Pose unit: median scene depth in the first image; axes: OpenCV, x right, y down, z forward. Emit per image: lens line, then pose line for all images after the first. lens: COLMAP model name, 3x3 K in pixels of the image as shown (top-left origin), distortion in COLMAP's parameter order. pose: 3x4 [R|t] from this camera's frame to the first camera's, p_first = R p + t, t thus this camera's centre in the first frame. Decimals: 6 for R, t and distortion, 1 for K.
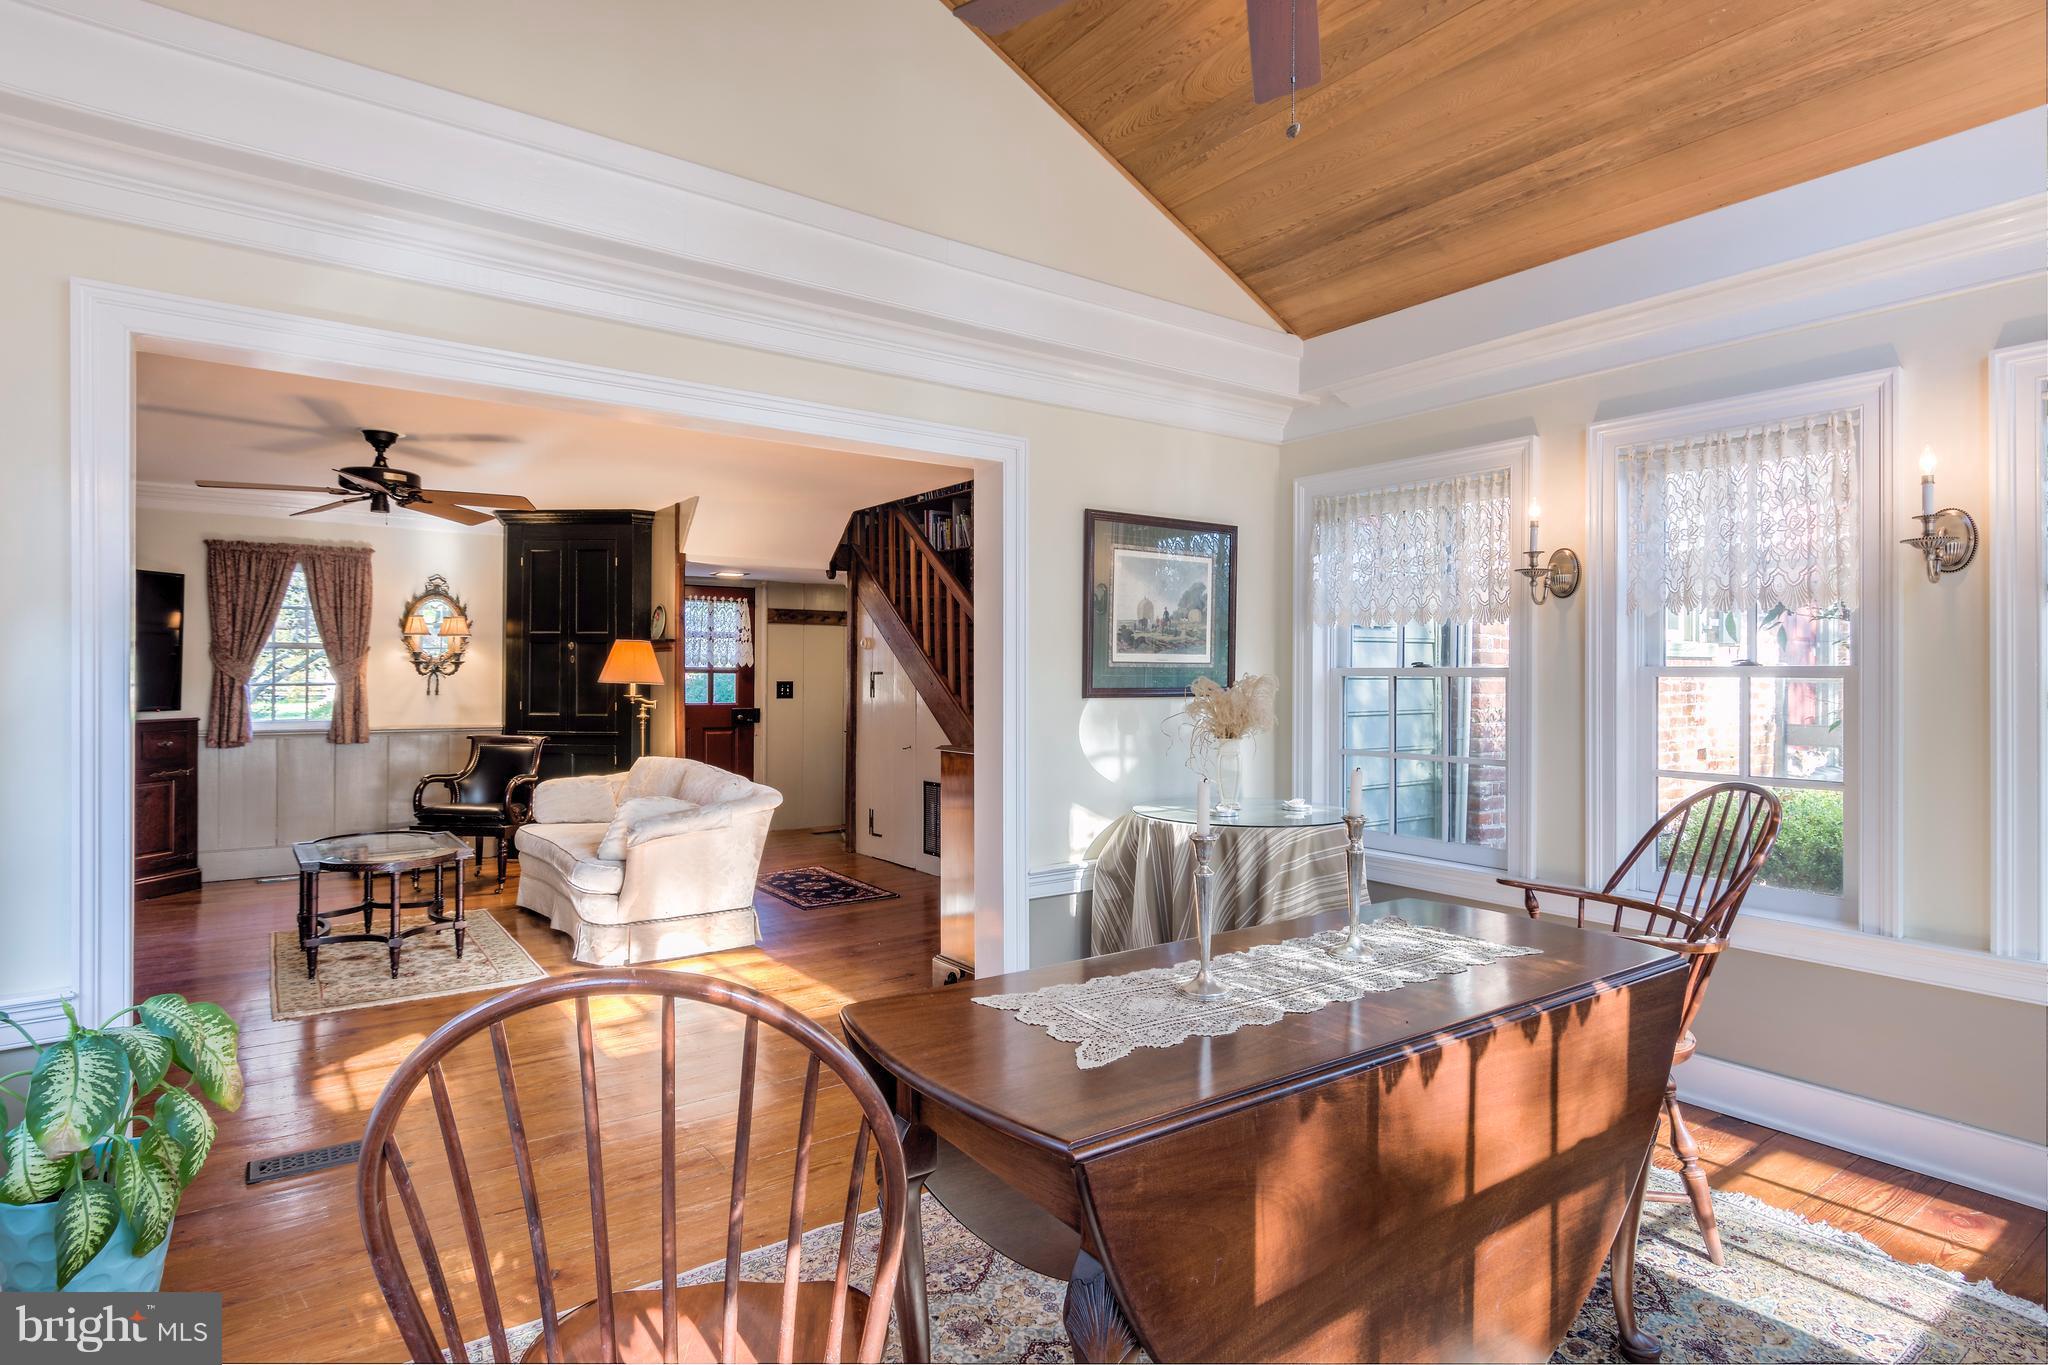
lens RADIAL K [[1078.0, 0, 1038.5], [0, 1078.0, 678.6], [0, 0, 1]] dist [0.001489, 0.000081]
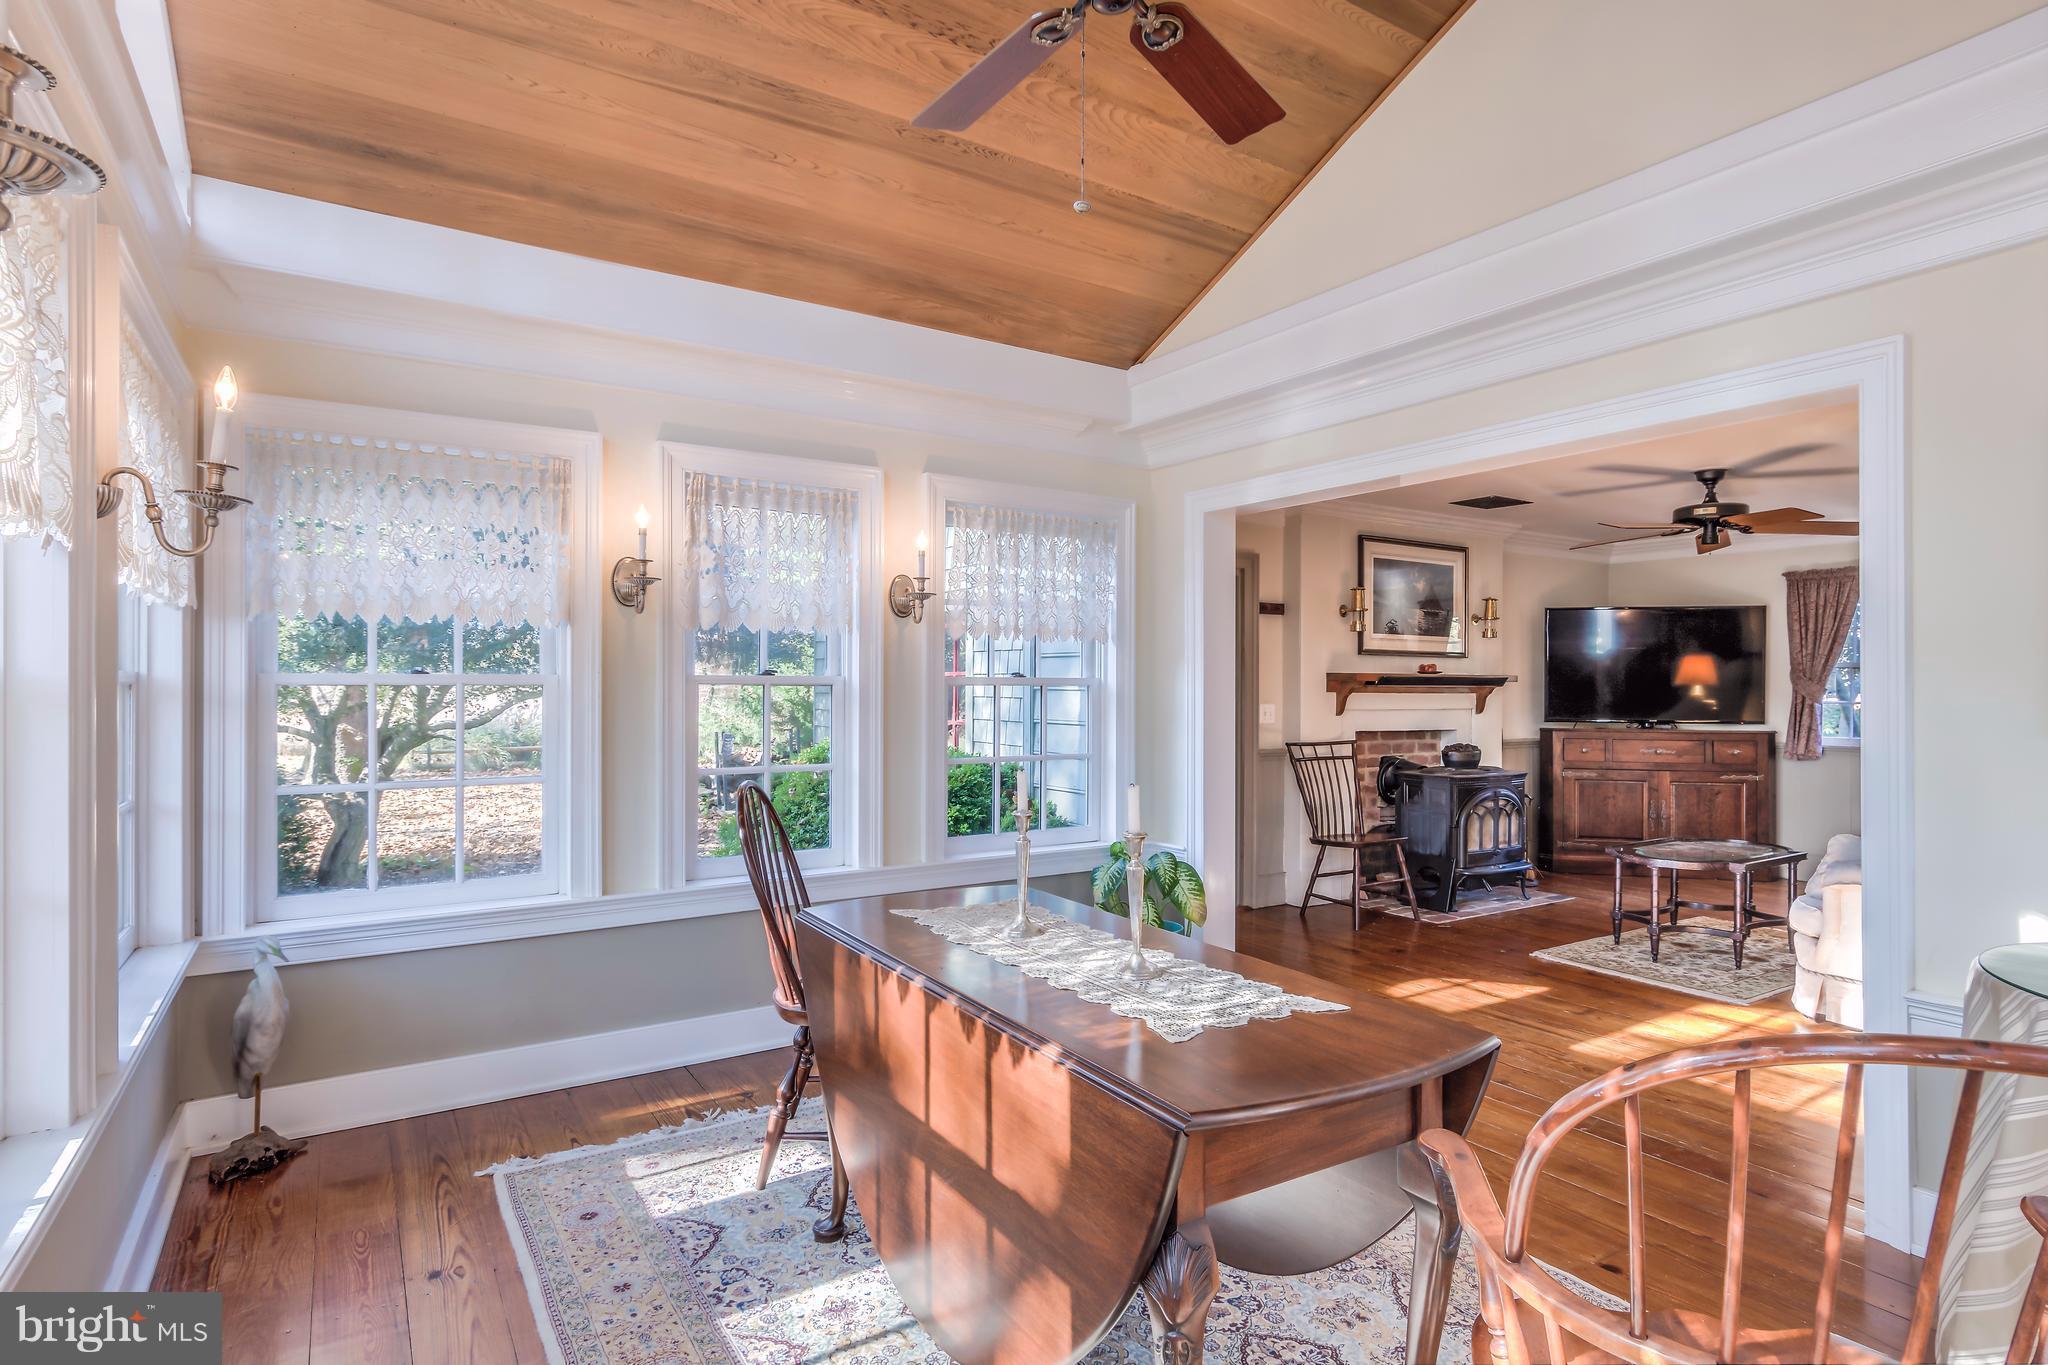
lens RADIAL K [[1078.0, 0, 1038.5], [0, 1078.0, 678.6], [0, 0, 1]] dist [0.001489, 0.000081]
pose [[-0.067920, -0.013376, -0.997601, 0.386590], [-0.006019, 0.999897, -0.012997, 0.000288], [0.997673, 0.005122, -0.067993, 0.293426]]
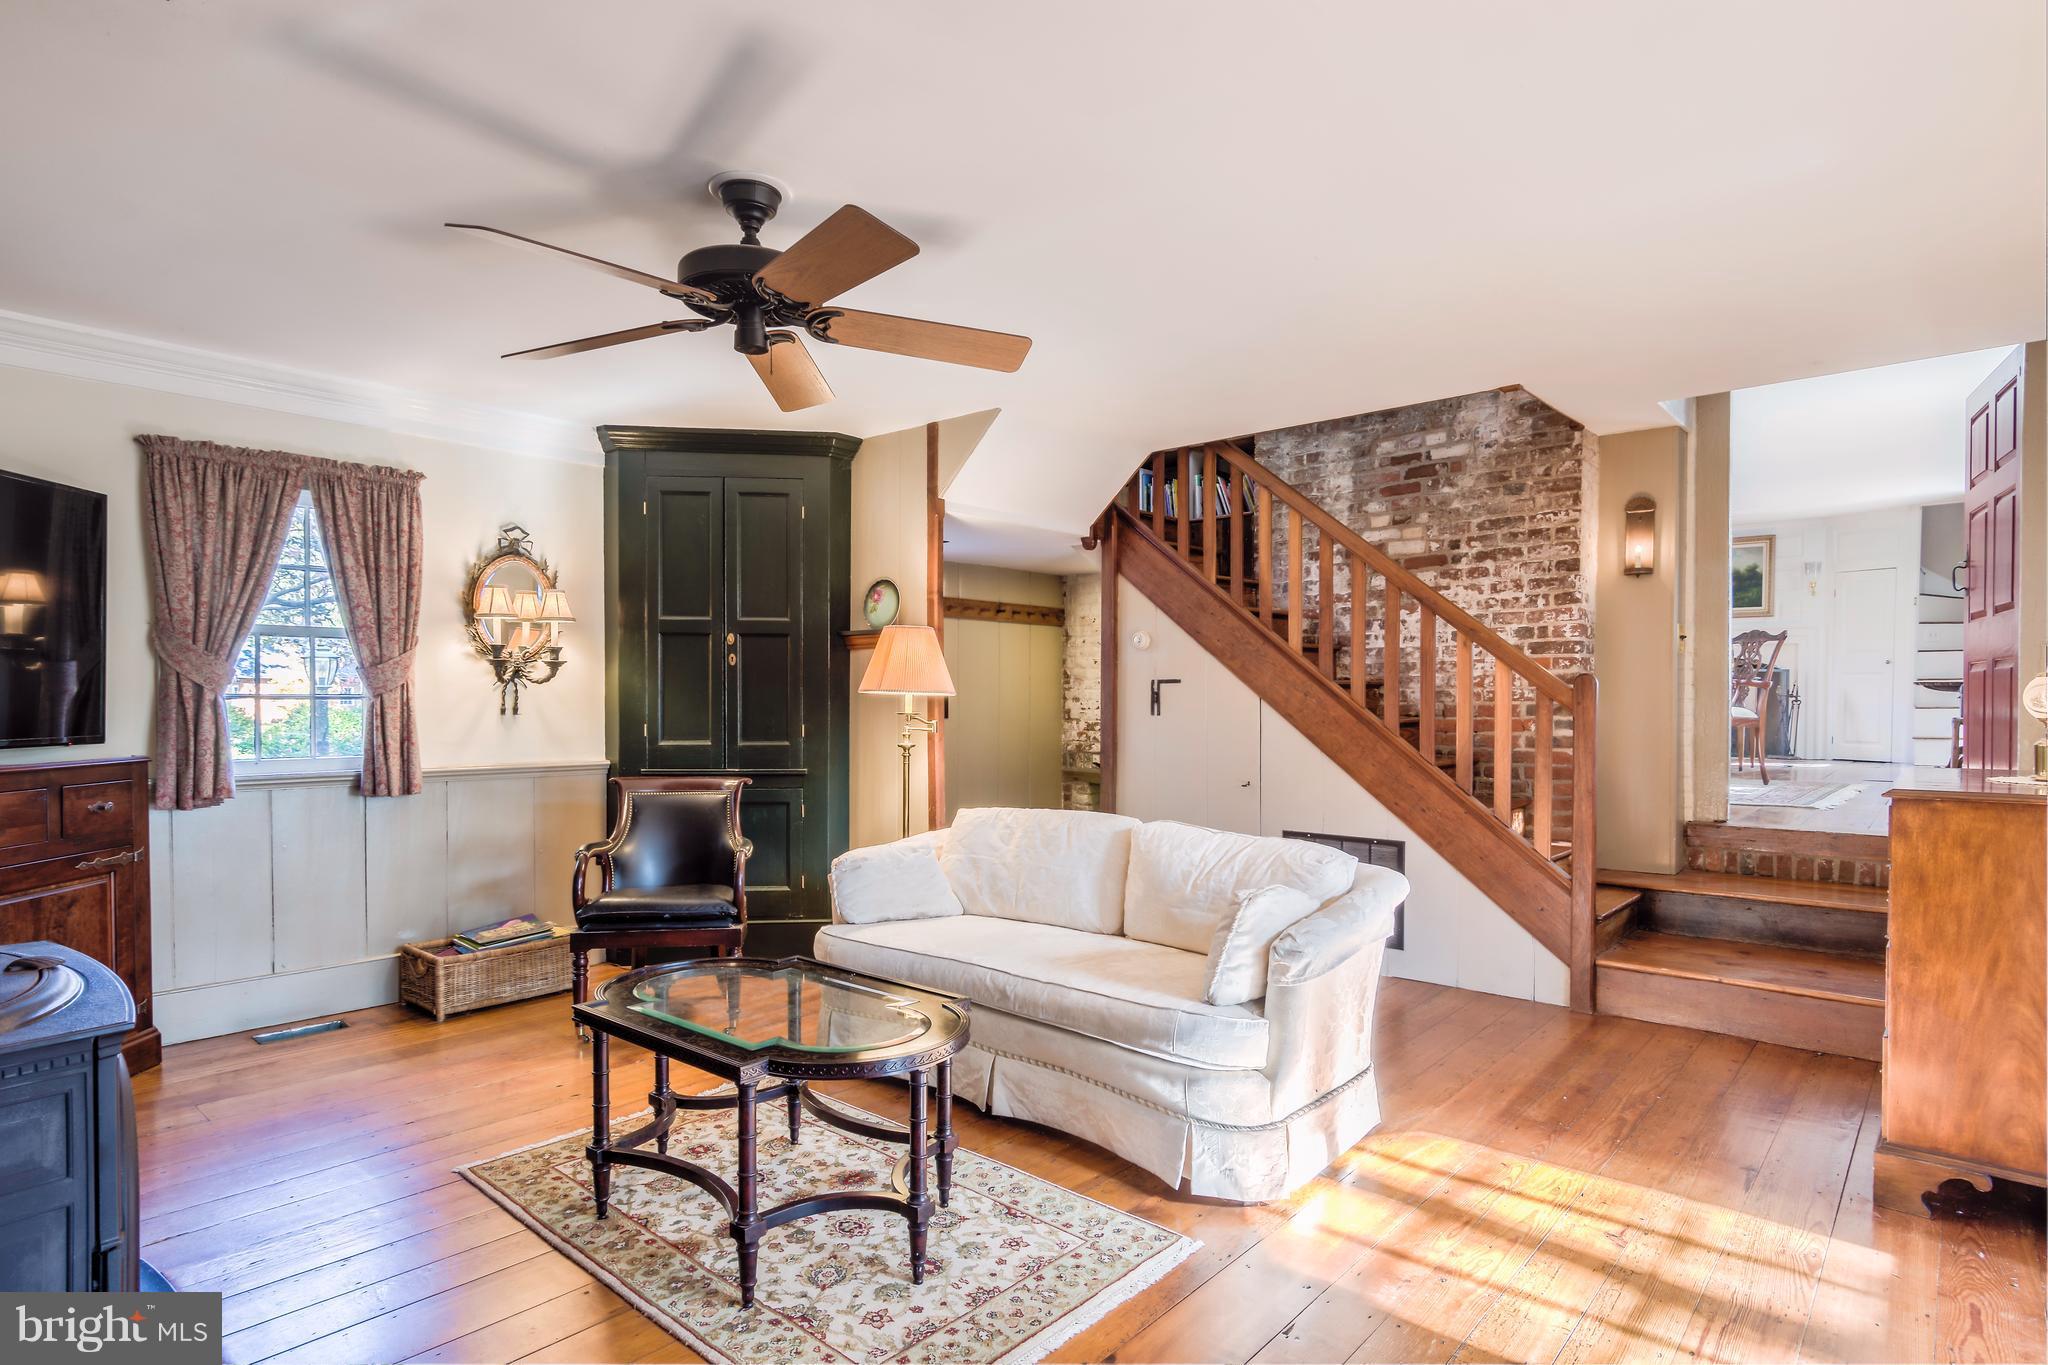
lens RADIAL K [[1071.3, 0, 1028.3], [0, 1071.3, 728.3], [0, 0, 1]] dist [-0.000935, -0.000501]
pose [[0.975381, -0.006571, 0.220428, -0.436696], [0.000817, 0.999657, 0.026184, 0.007627], [-0.220524, -0.025359, 0.975052, 0.349068]]
